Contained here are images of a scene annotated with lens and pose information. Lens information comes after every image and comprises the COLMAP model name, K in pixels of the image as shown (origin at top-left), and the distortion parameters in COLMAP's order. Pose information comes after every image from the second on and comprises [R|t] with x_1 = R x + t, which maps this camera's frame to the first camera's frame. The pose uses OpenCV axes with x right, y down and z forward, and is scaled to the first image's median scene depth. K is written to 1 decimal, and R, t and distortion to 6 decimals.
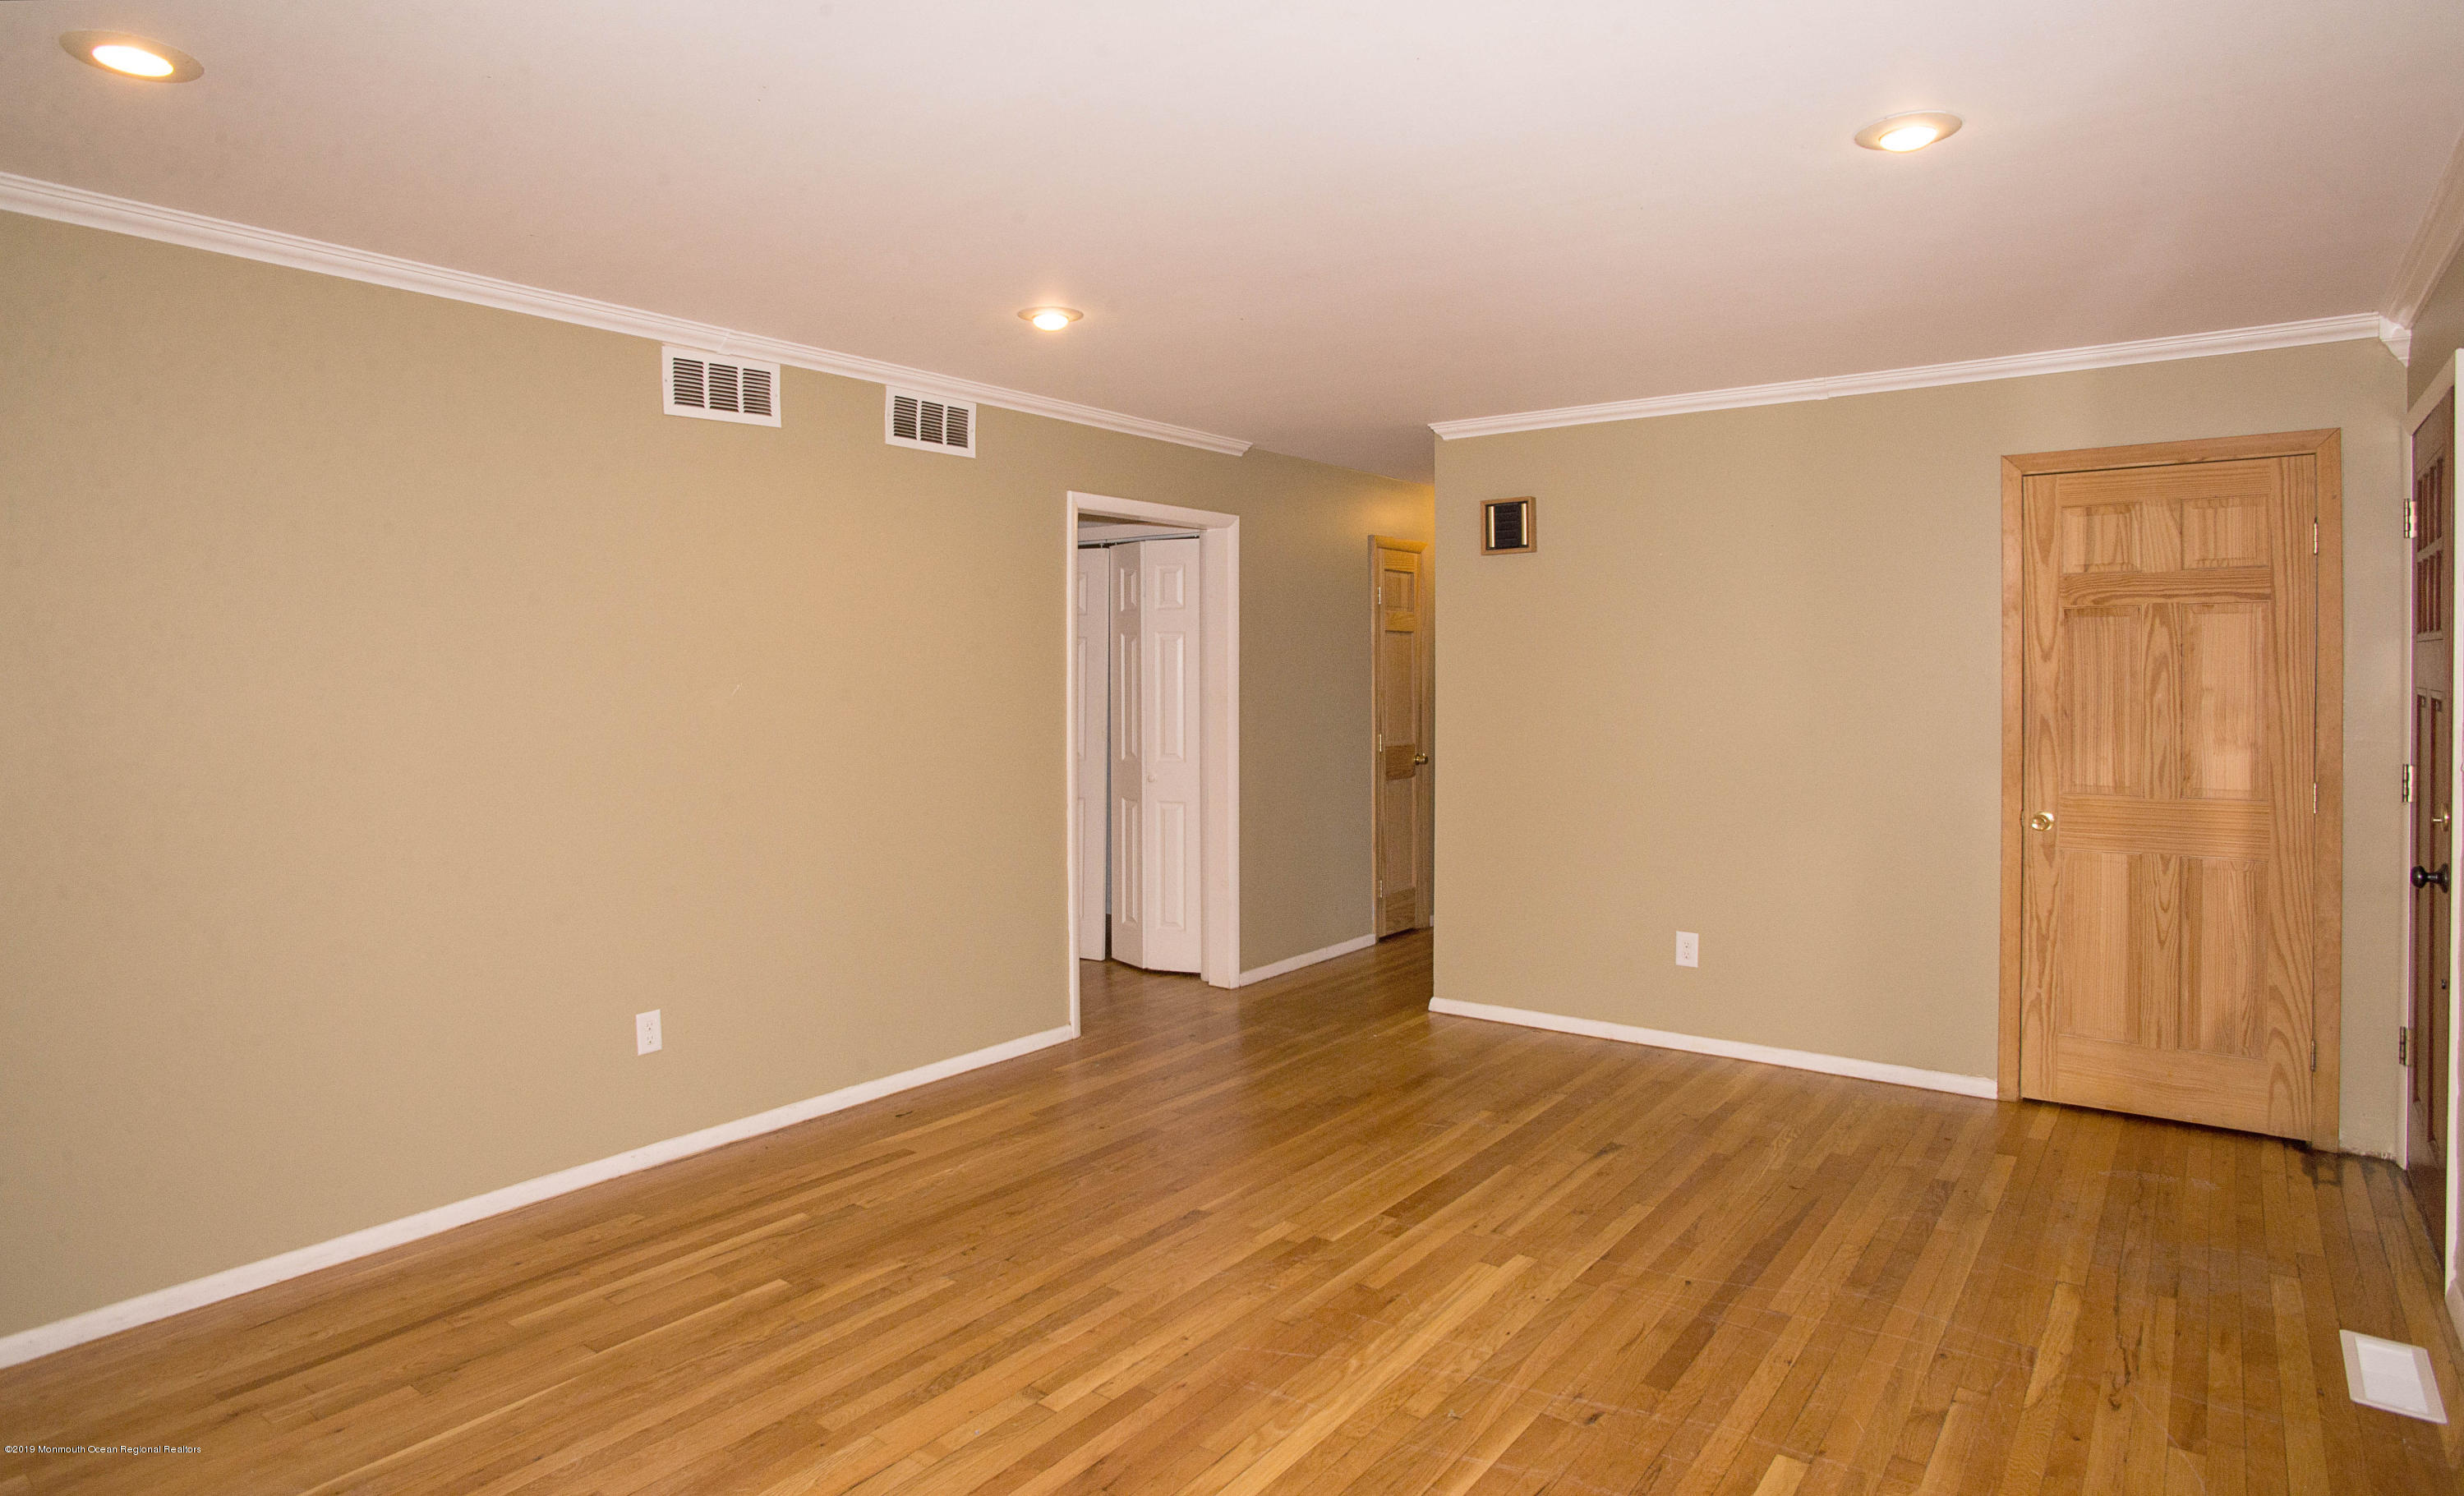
lens RADIAL K [[1366.2, 0, 1228.7], [0, 1366.2, 673.1], [0, 0, 1]] dist [-0.036064, 0.001785]
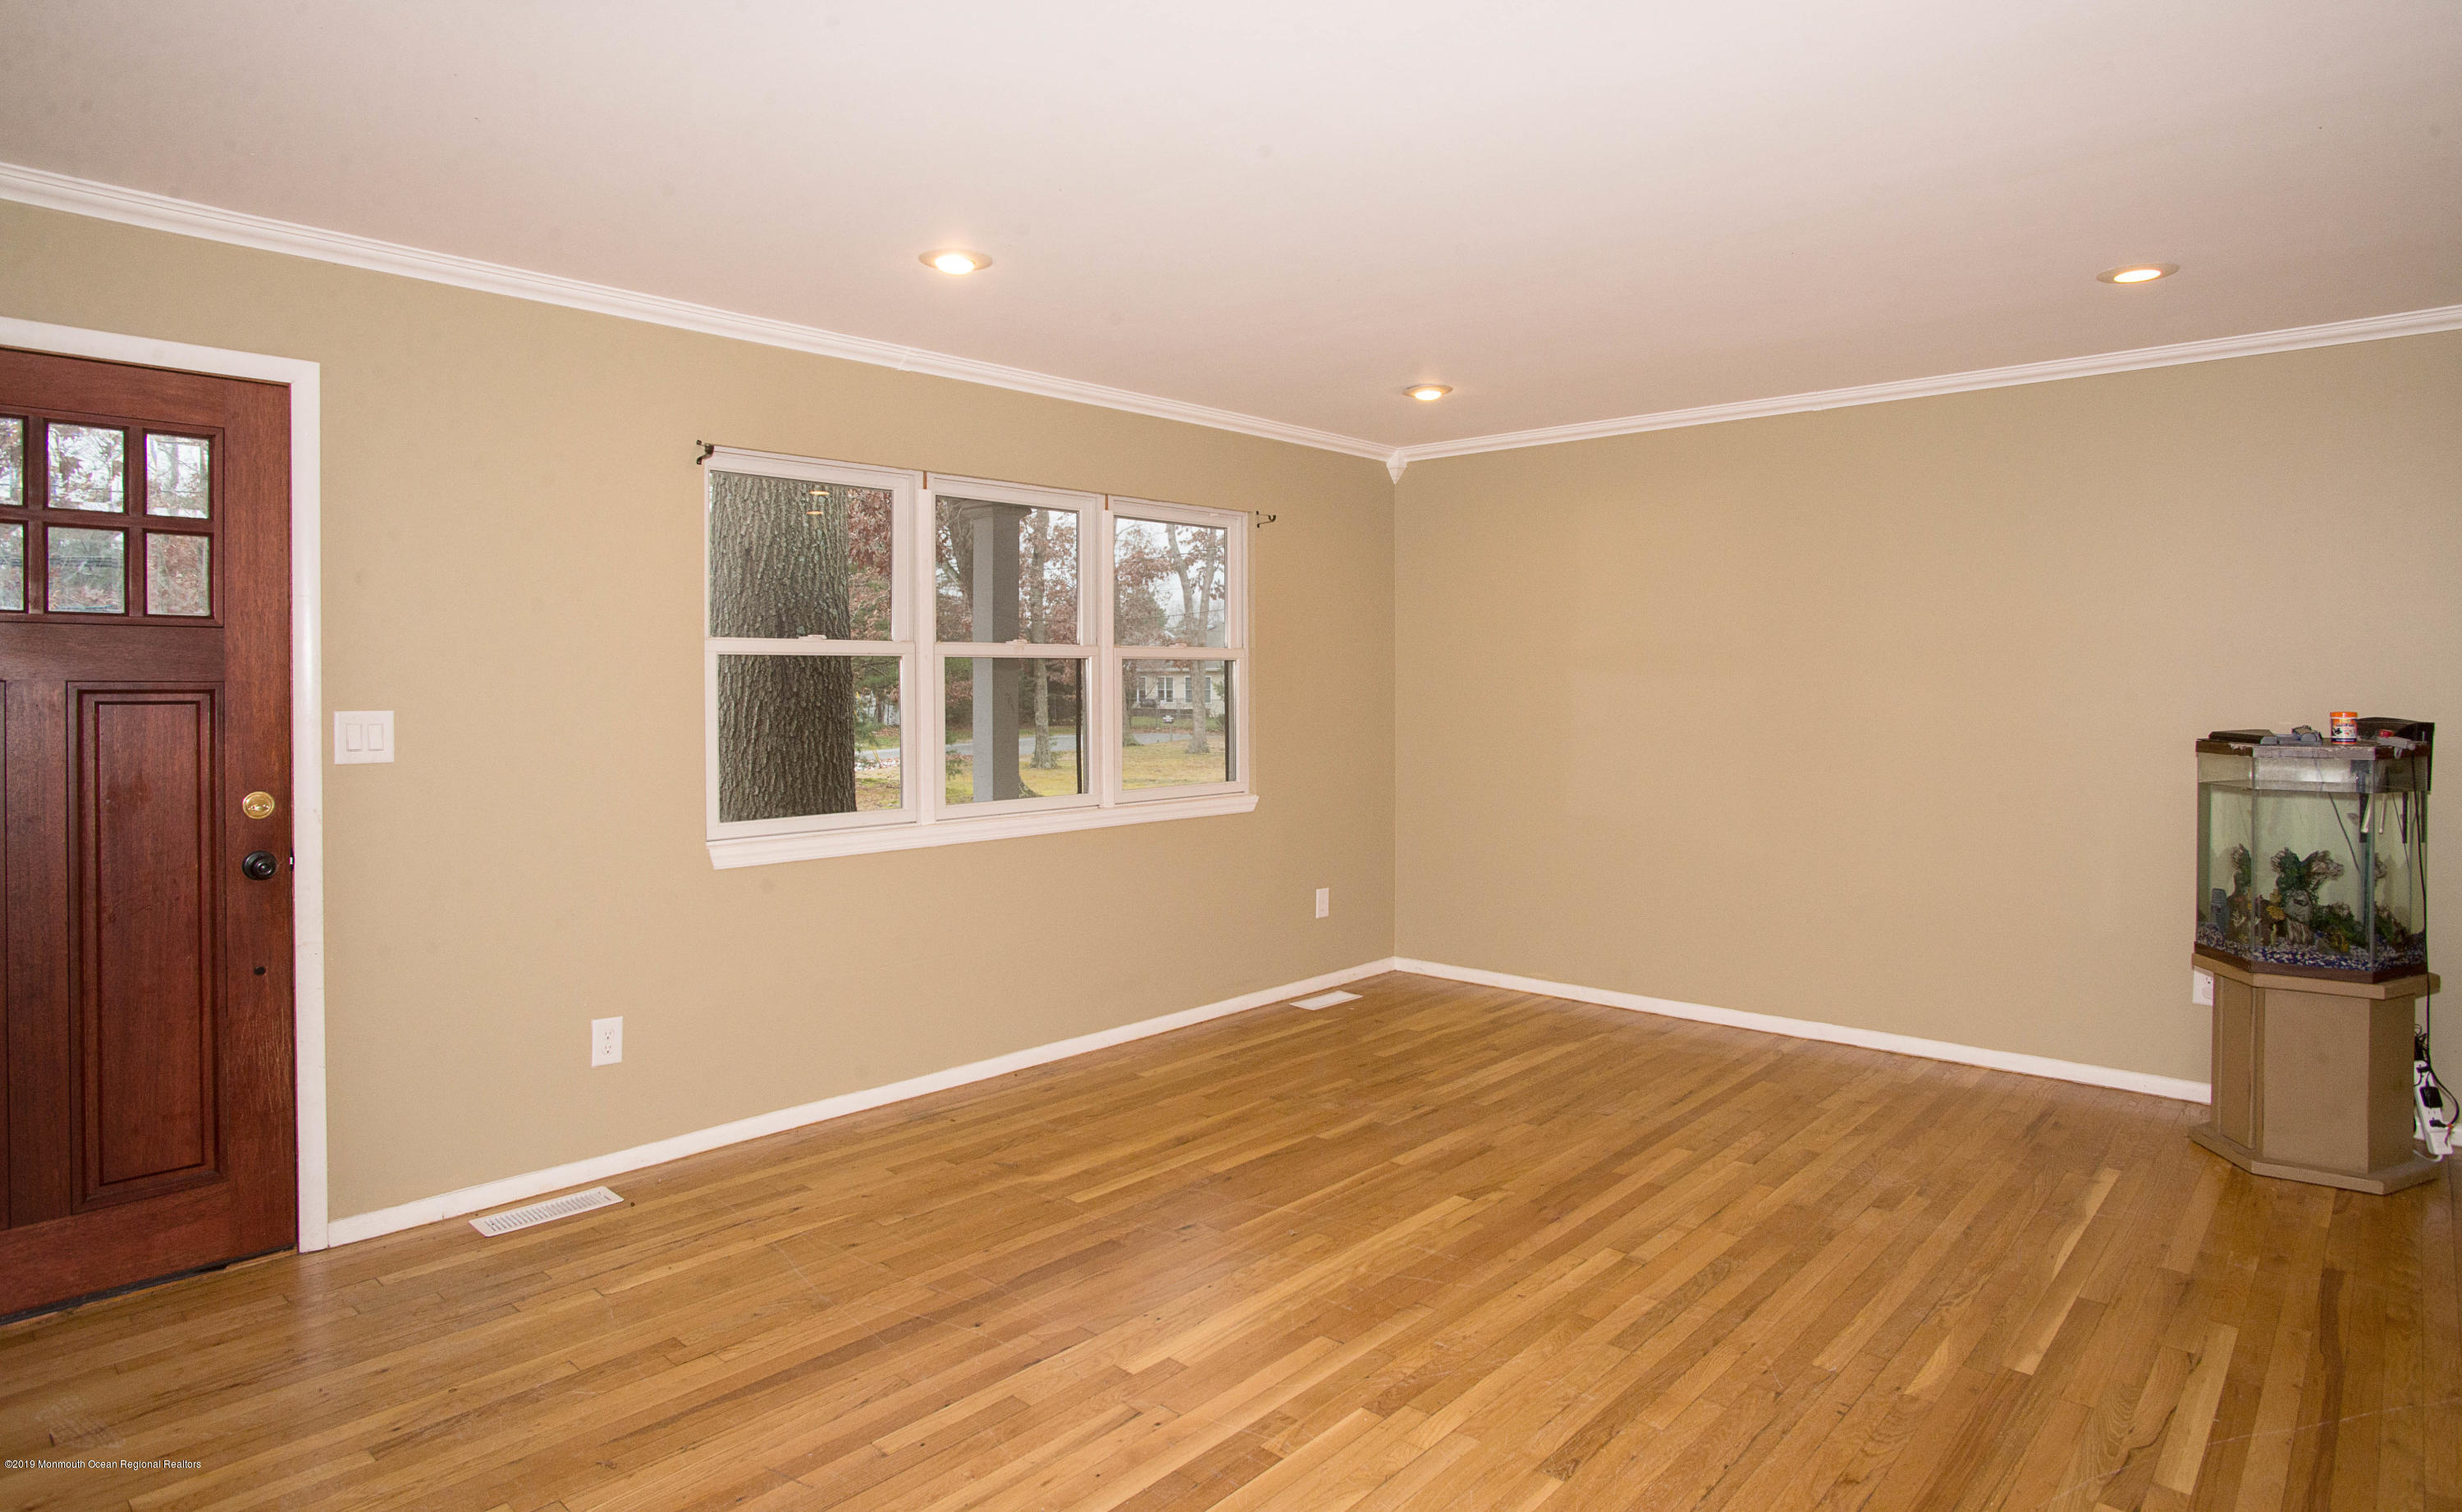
lens RADIAL K [[1354.1, 0, 1217.4], [0, 1354.1, 699.3], [0, 0, 1]] dist [-0.064377, 0.003103]
pose [[-0.994696, 0.003735, 0.102790, 0.077437], [0.005422, 0.999855, 0.016142, 0.013610], [-0.102715, 0.016614, -0.994572, 1.703498]]
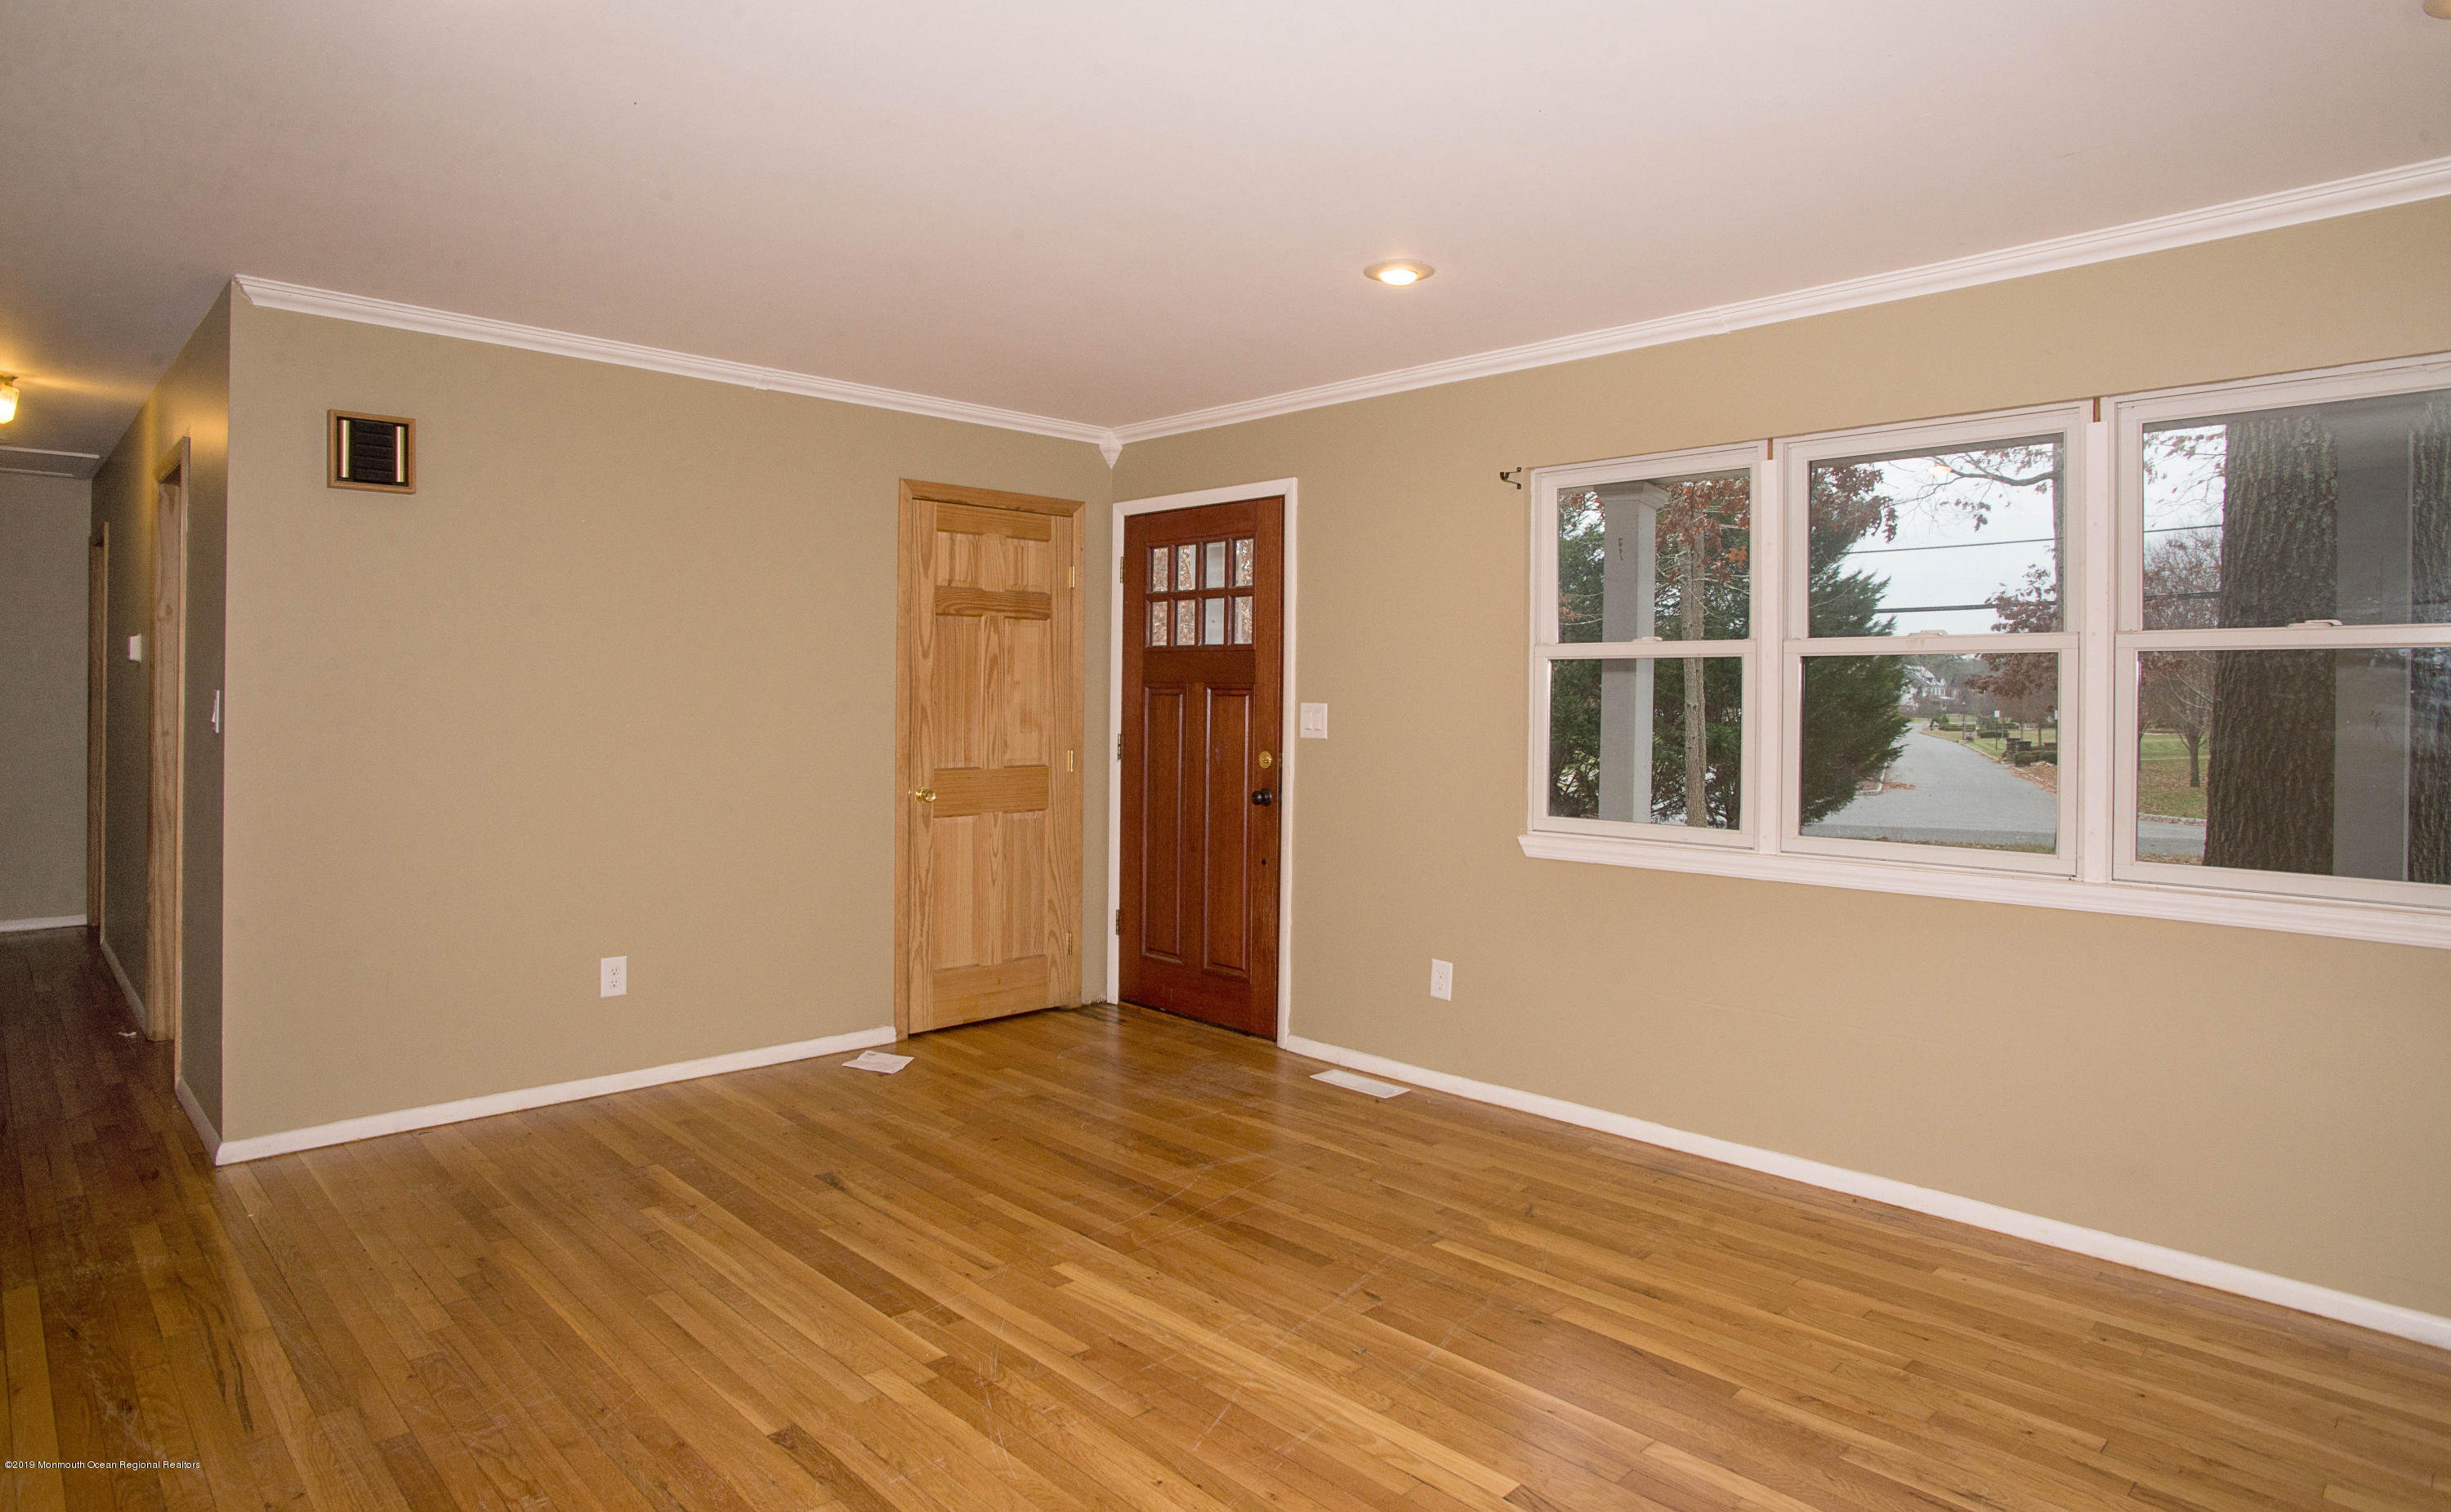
lens RADIAL K [[1348.2, 0, 1211.9], [0, 1348.2, 699.5], [0, 0, 1]] dist [-0.064377, 0.003103]
pose [[0.158930, 0.002869, 0.987286, -0.654167], [-0.008227, 0.999965, -0.001582, 0.033663], [-0.987256, -0.007871, 0.158948, 0.714679]]
